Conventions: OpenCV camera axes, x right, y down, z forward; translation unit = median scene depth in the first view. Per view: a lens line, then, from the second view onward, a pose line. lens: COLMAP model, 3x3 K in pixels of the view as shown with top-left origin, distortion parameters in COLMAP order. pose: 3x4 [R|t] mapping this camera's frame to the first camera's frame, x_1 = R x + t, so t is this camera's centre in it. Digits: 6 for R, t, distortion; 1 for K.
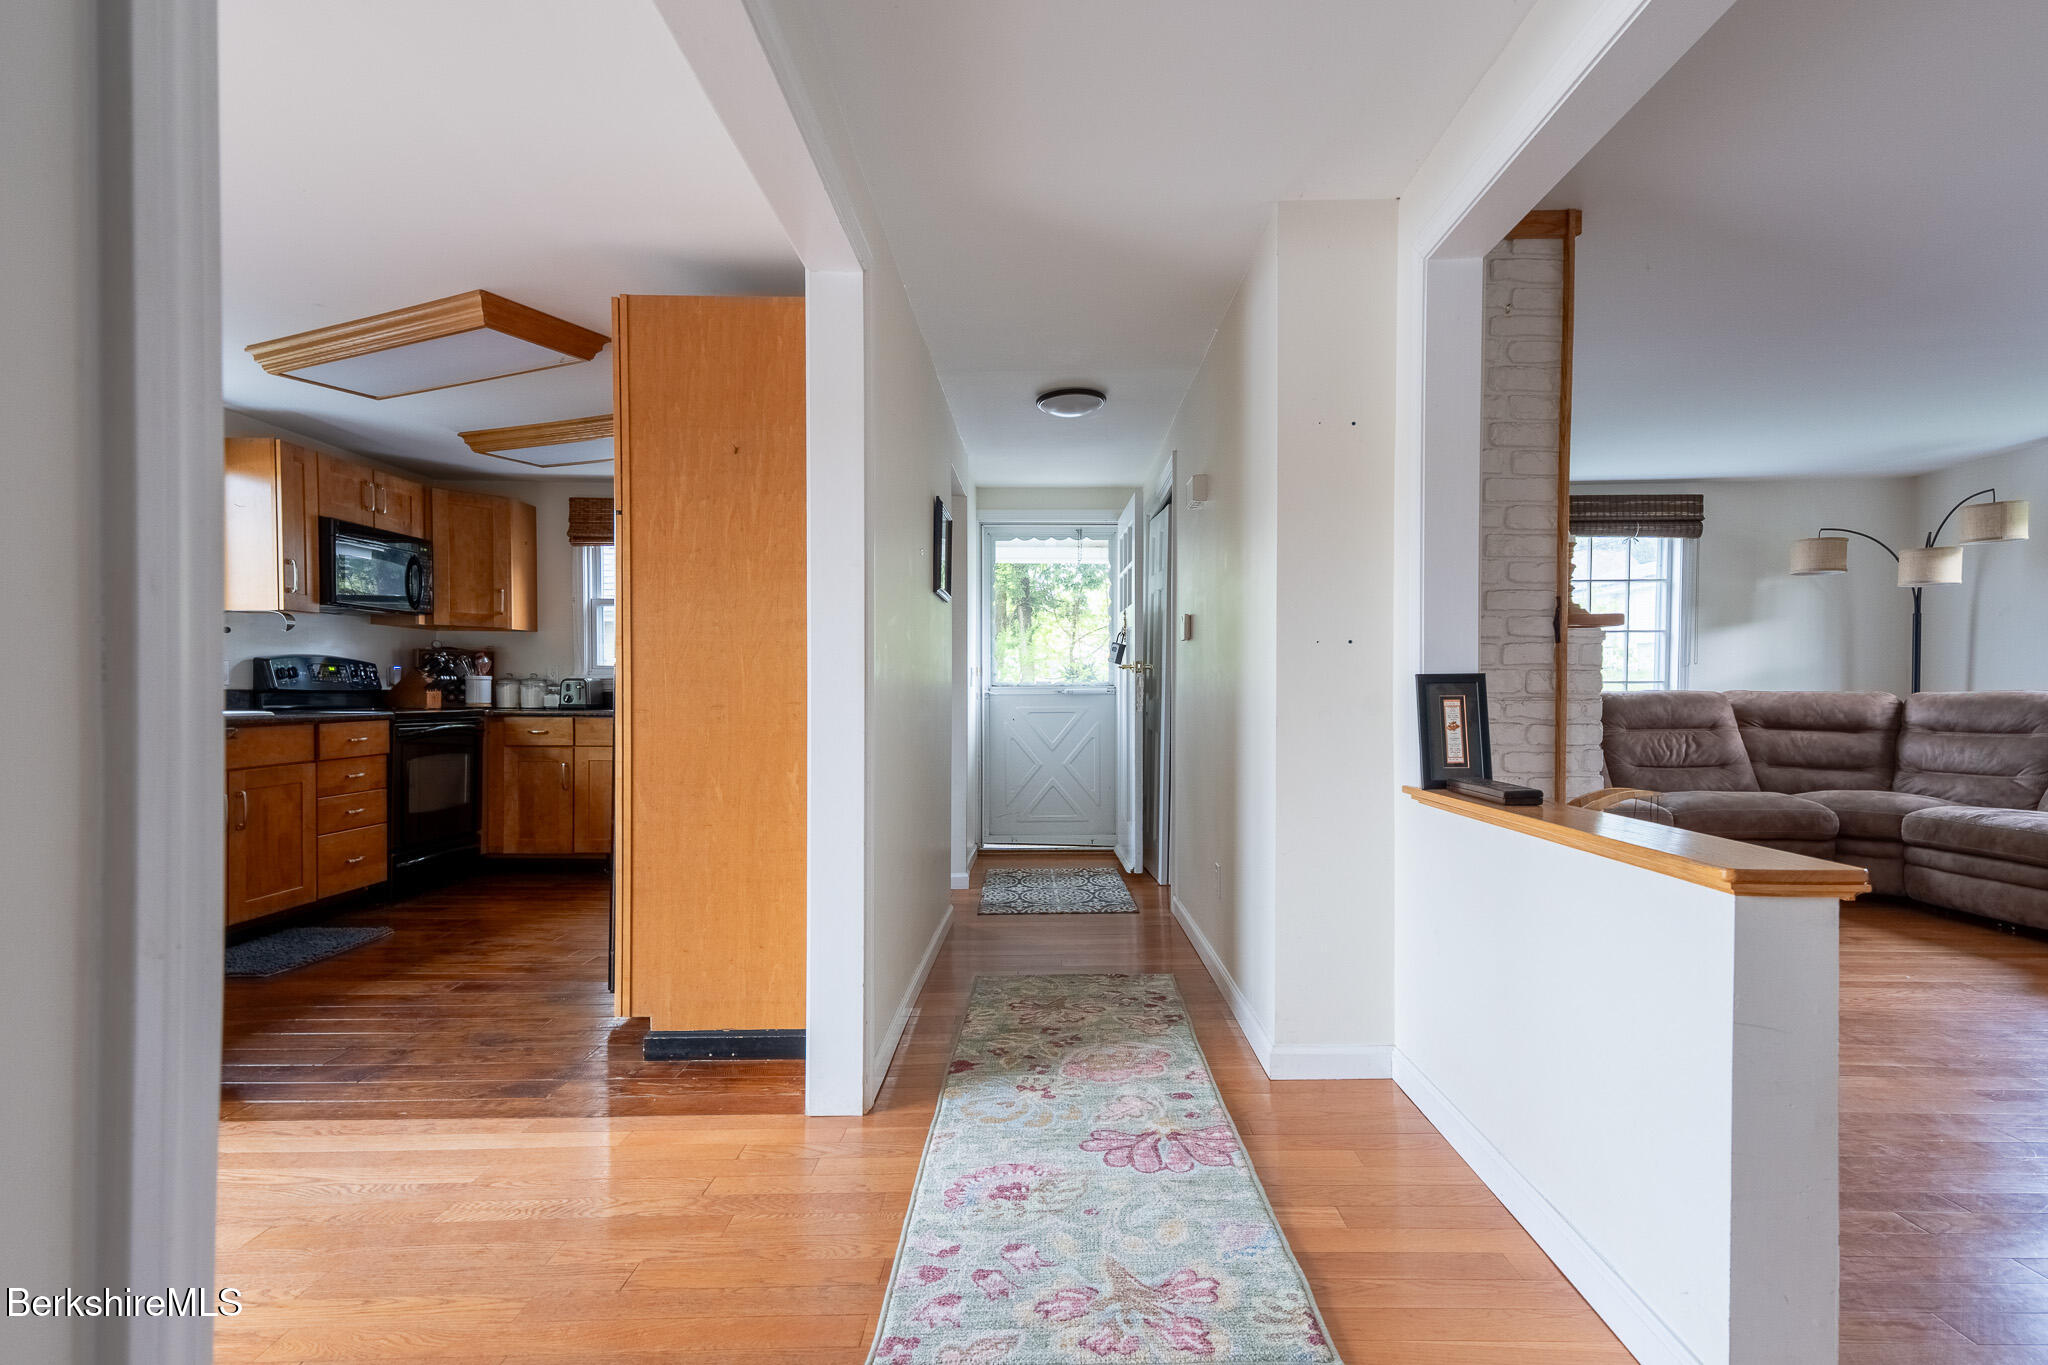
lens RADIAL K [[983.9, 0, 1025.9], [0, 983.9, 708.1], [0, 0, 1]] dist [0.034807, 0.000042]
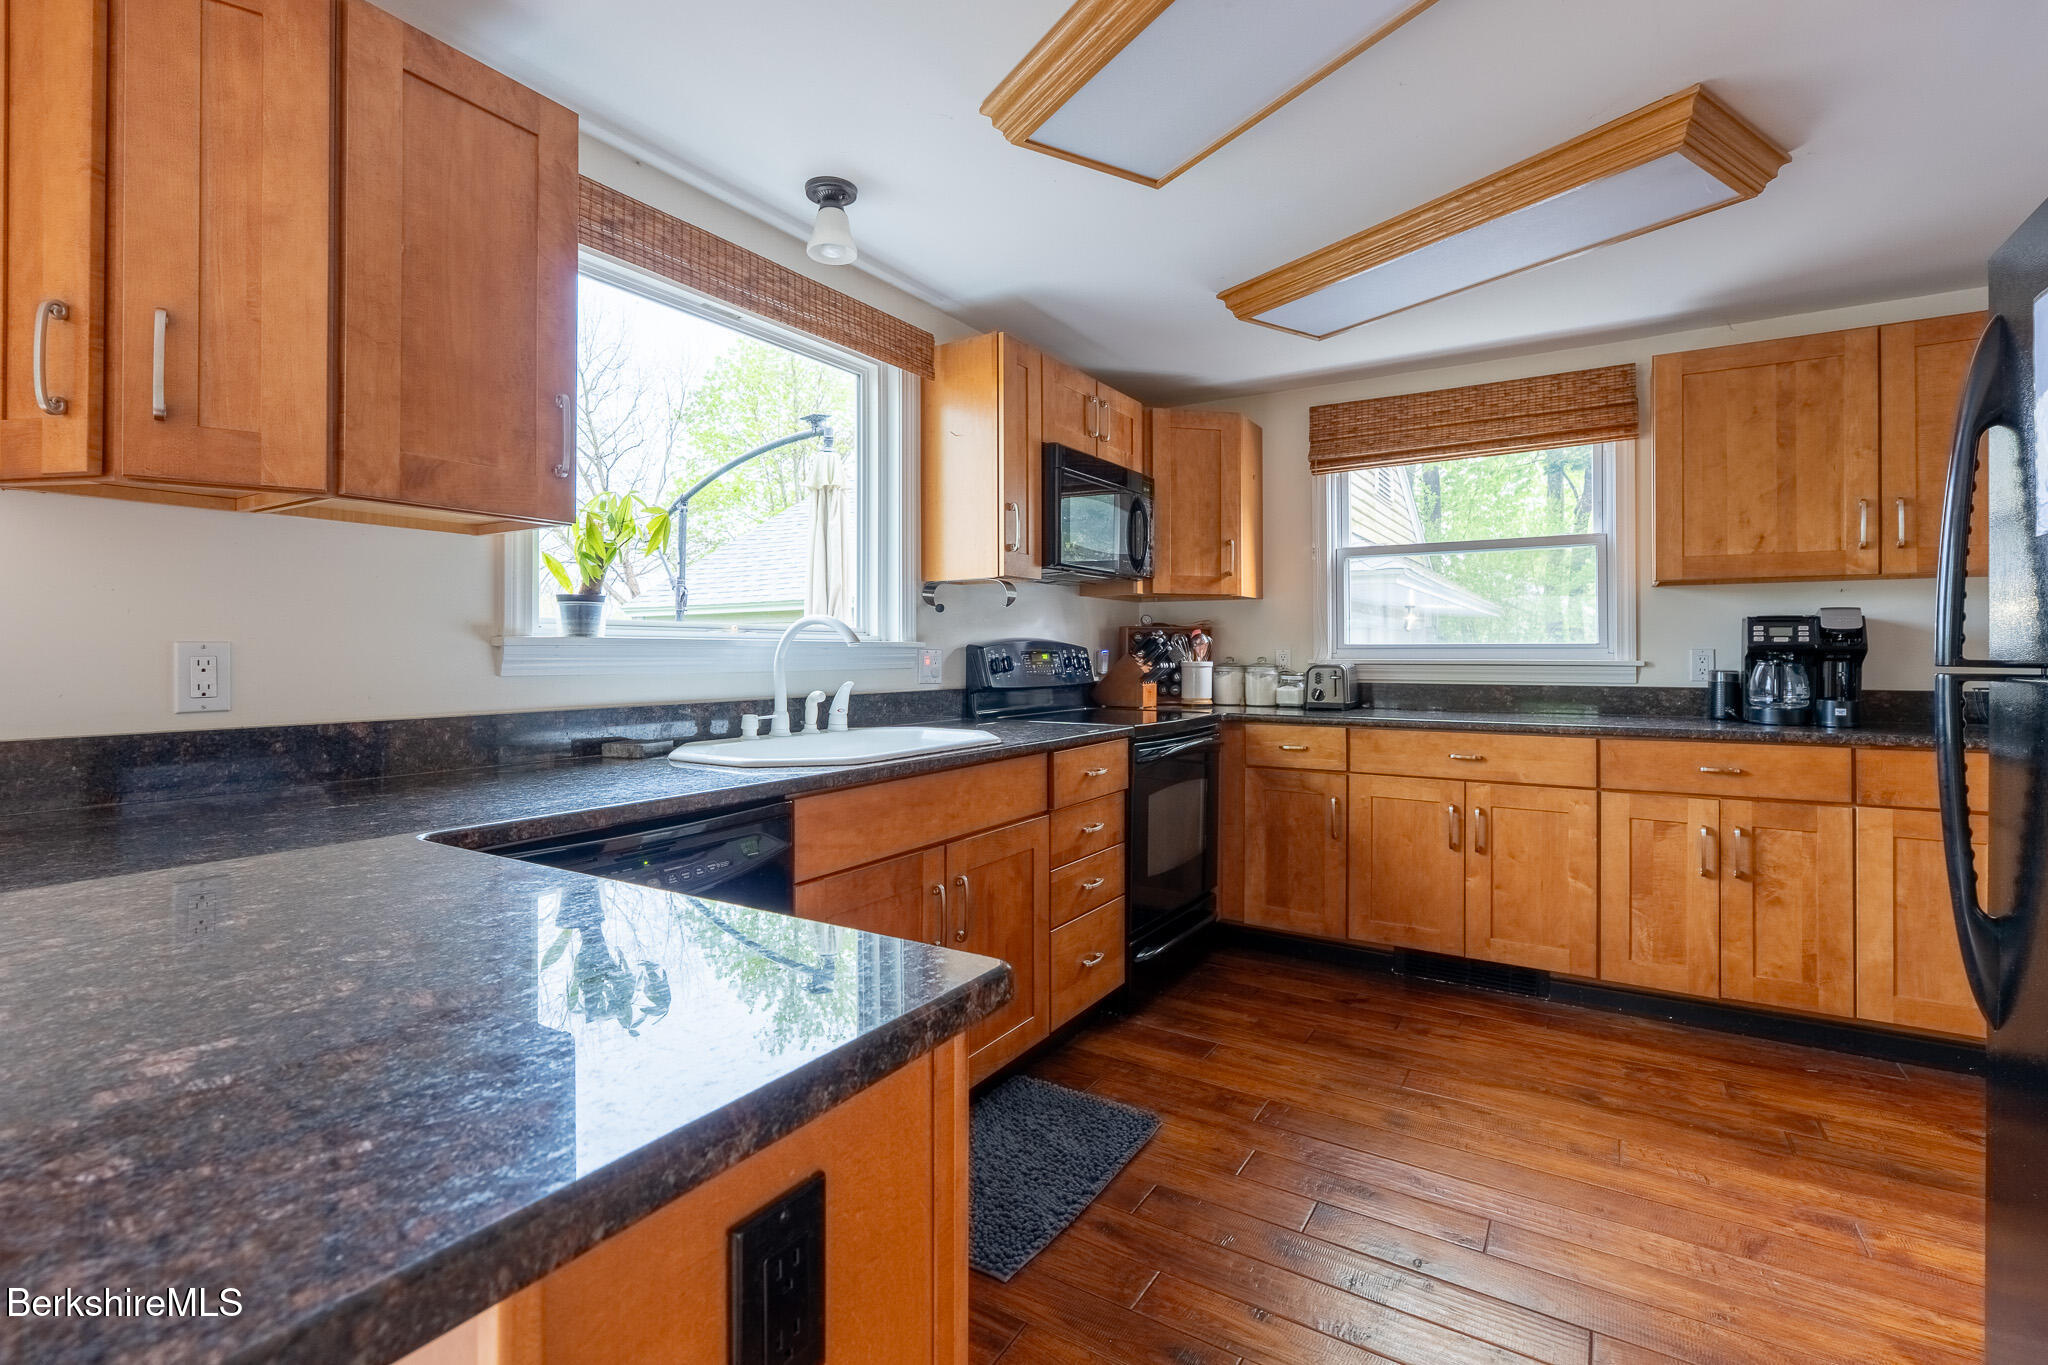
lens RADIAL K [[926.1, 0, 1022.3], [0, 926.1, 647.0], [0, 0, 1]] dist [-0.000605, -0.000018]
pose [[0.841605, -0.008682, -0.540024, -0.314432], [-0.005546, 0.999679, -0.024717, -0.027558], [0.540065, 0.023797, 0.841287, 0.384830]]
